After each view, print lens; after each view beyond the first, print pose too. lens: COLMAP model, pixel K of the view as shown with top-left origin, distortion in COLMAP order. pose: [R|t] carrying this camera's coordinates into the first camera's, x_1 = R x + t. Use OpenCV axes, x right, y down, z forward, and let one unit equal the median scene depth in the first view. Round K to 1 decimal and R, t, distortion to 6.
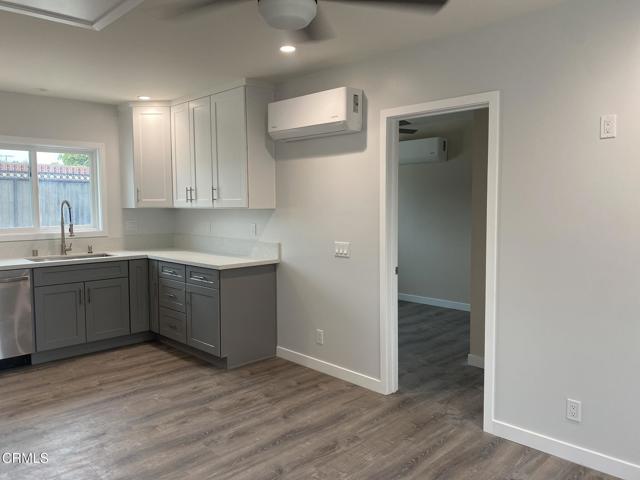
lens RADIAL K [[495.4, 0, 321.8], [0, 495.4, 238.5], [0, 0, 1]] dist [0.031934, -0.010718]
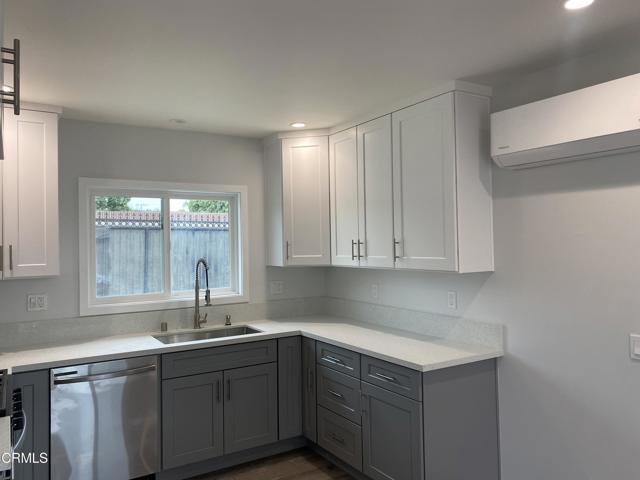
lens RADIAL K [[495.4, 0, 321.8], [0, 495.4, 238.5], [0, 0, 1]] dist [0.031934, -0.010718]
pose [[0.977665, -0.012981, -0.209766, -0.164359], [-0.004089, 0.996727, -0.080739, -0.045461], [0.210128, 0.079794, 0.974412, 0.277100]]
